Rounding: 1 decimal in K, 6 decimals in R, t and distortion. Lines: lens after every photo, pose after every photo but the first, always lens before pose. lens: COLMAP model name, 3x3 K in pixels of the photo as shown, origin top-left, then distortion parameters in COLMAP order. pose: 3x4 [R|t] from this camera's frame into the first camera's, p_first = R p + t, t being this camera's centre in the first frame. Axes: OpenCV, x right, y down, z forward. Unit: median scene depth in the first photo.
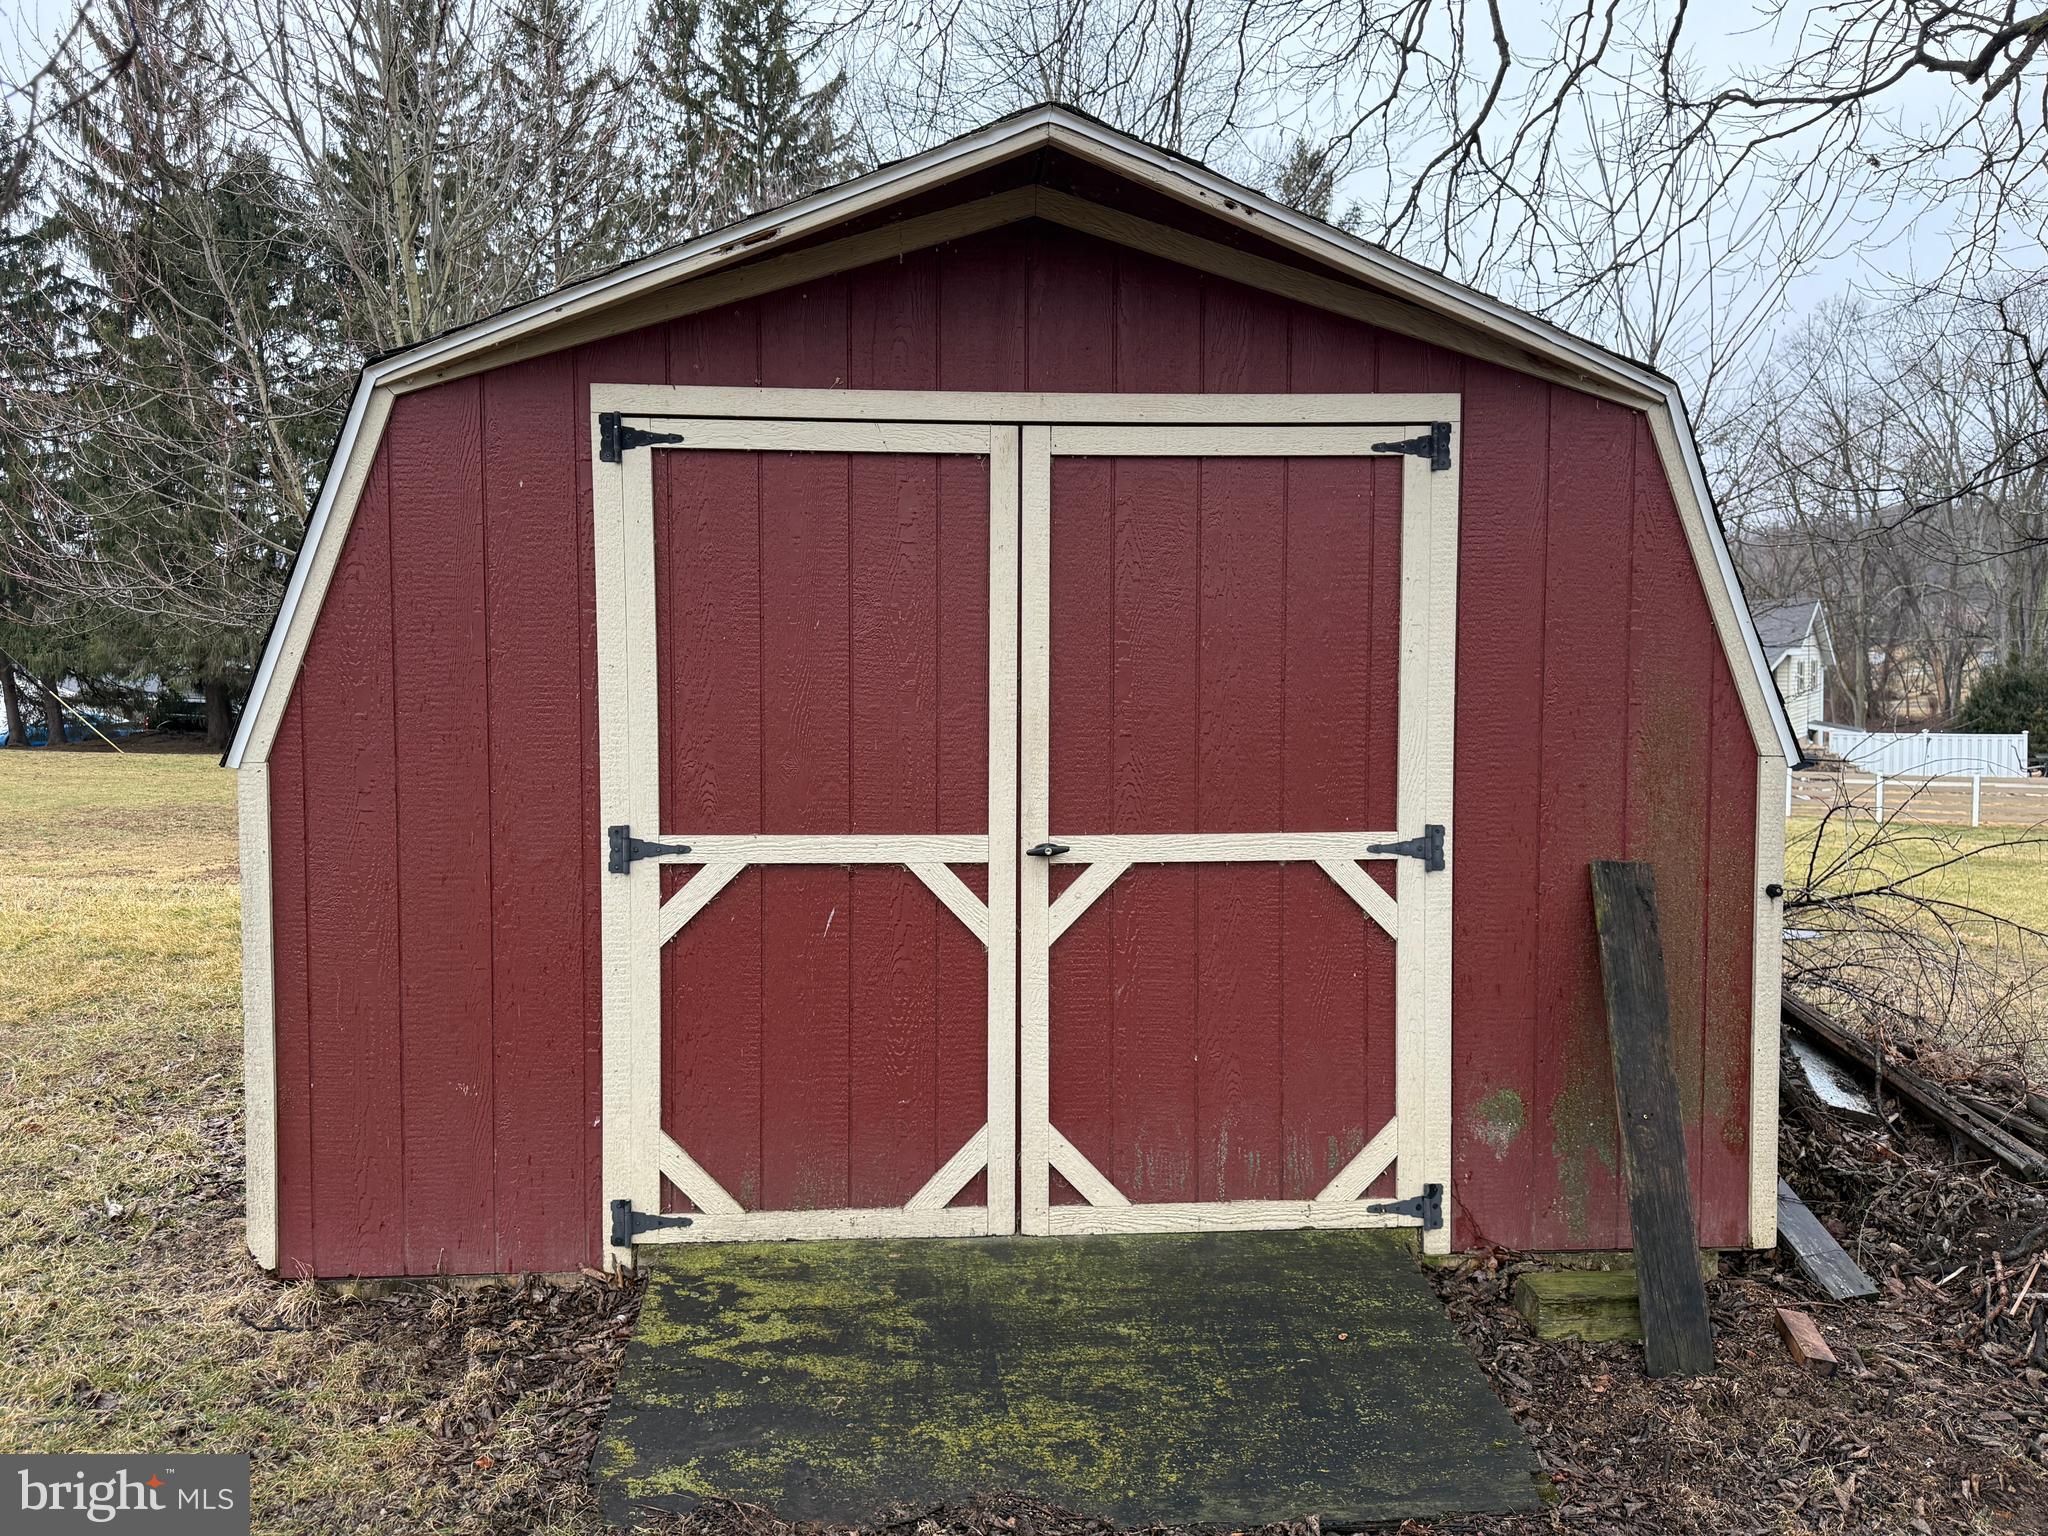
lens RADIAL K [[1567.6, 0, 1021.2], [0, 1567.6, 771.9], [0, 0, 1]] dist [0.085409, -0.008527]
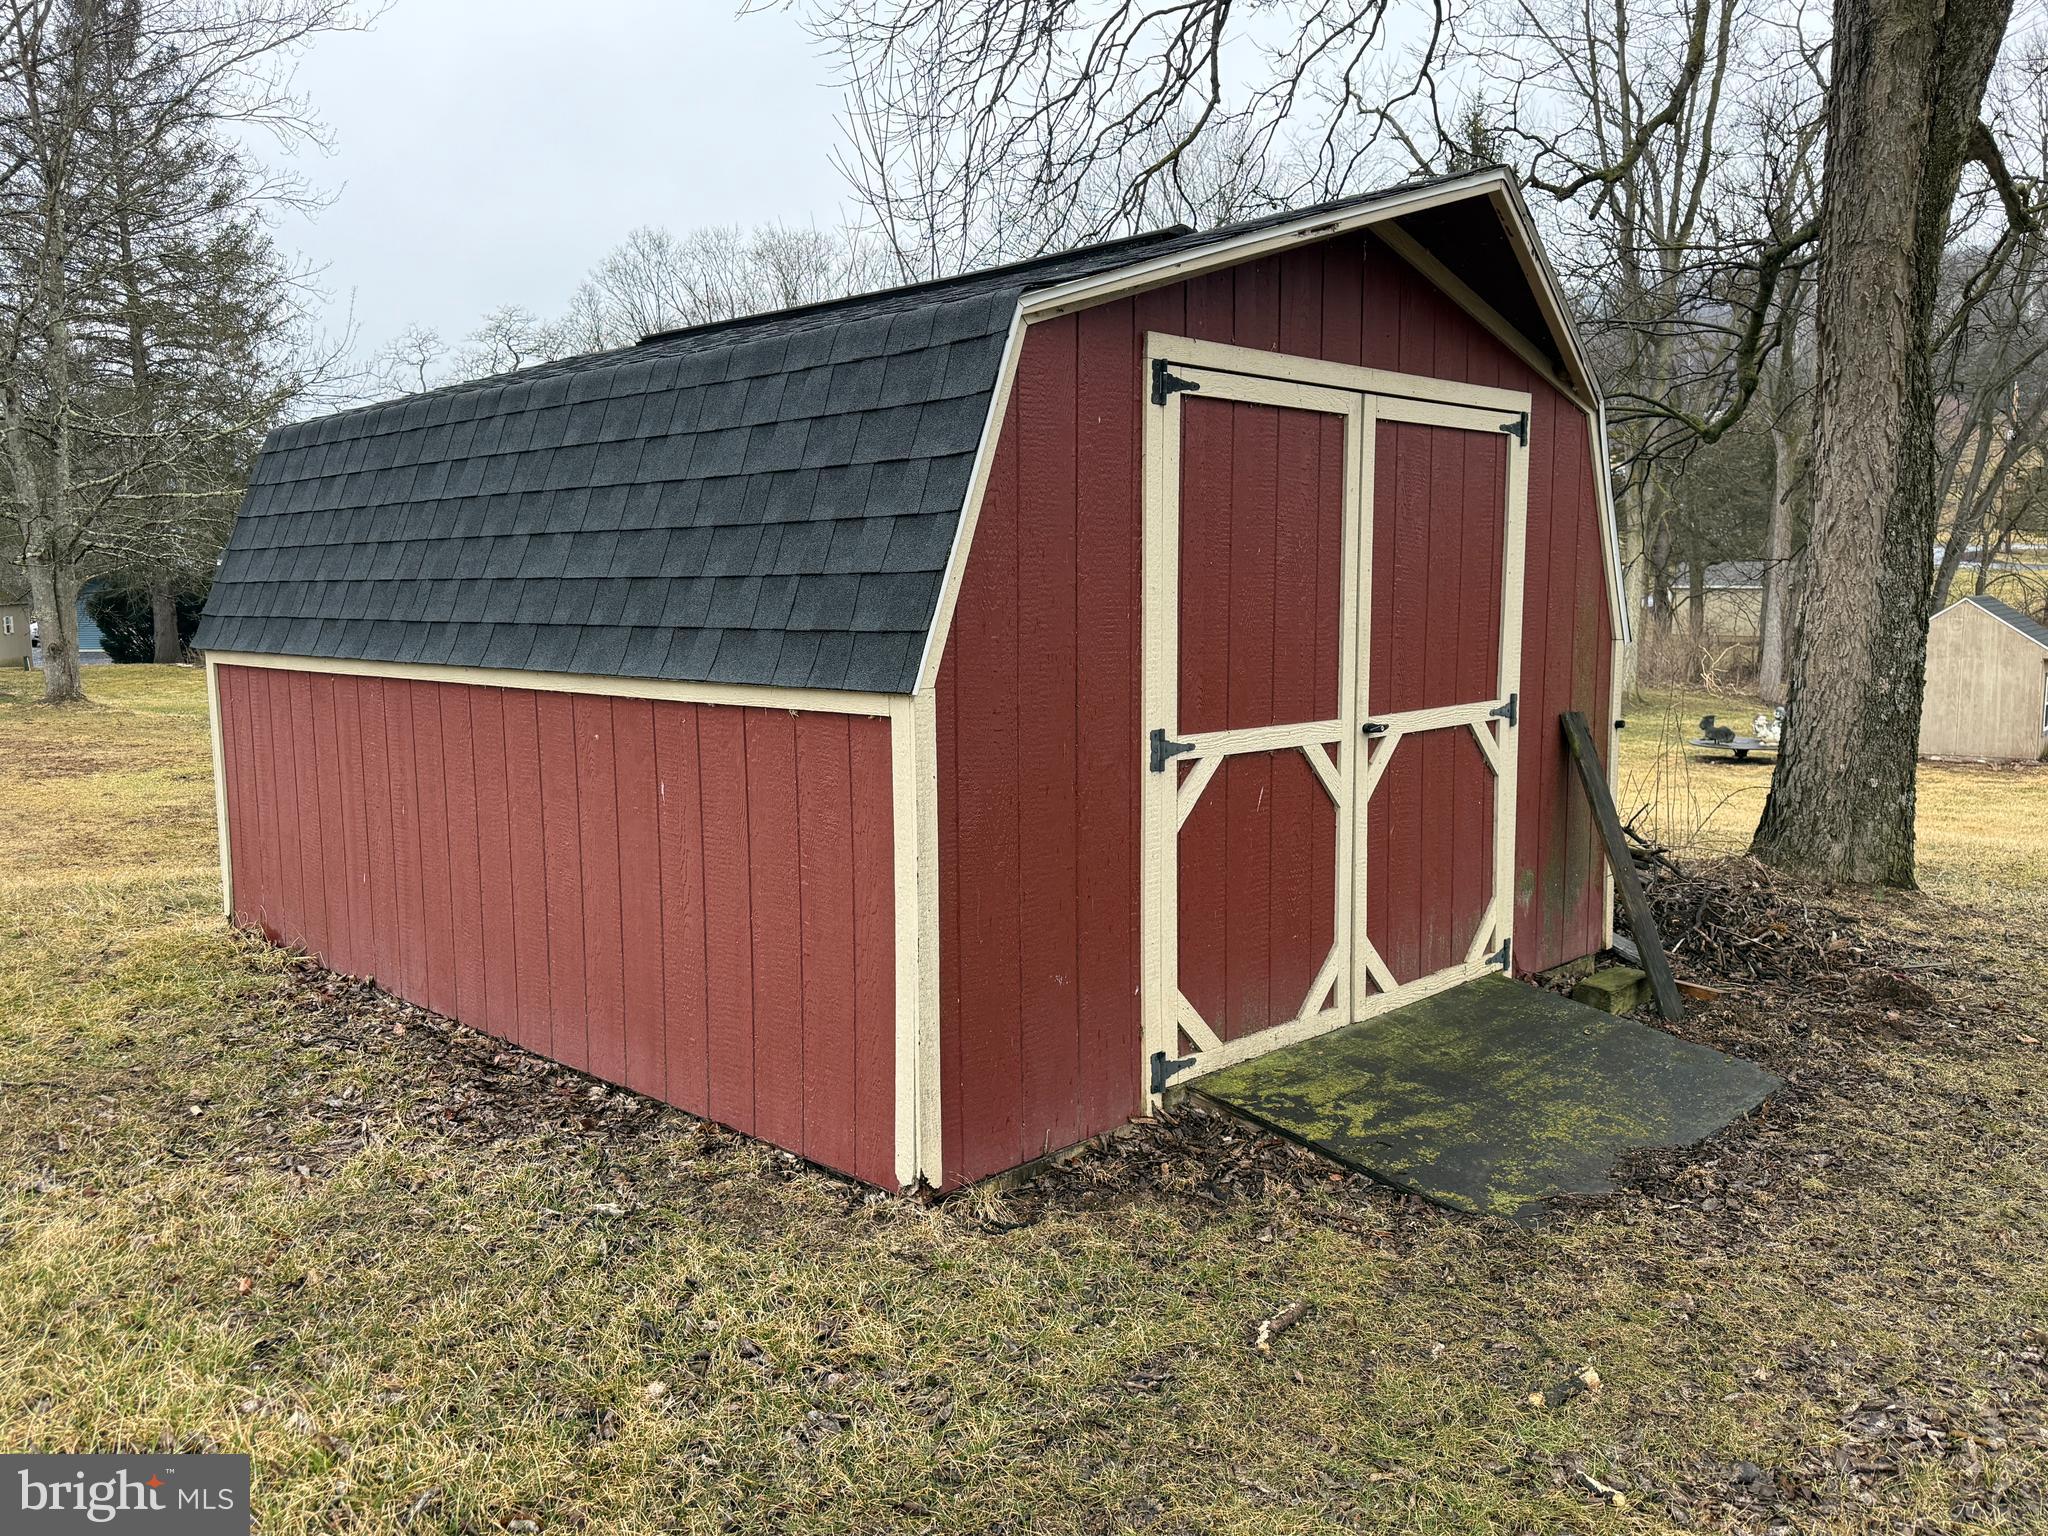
lens RADIAL K [[1567.6, 0, 1018.0], [0, 1567.6, 778.7], [0, 0, 1]] dist [0.085409, -0.008527]
pose [[0.748166, -0.084821, 0.658067, -1.064481], [0.040601, 0.995789, 0.082192, -0.027242], [-0.662268, -0.034775, 0.748460, 0.217145]]
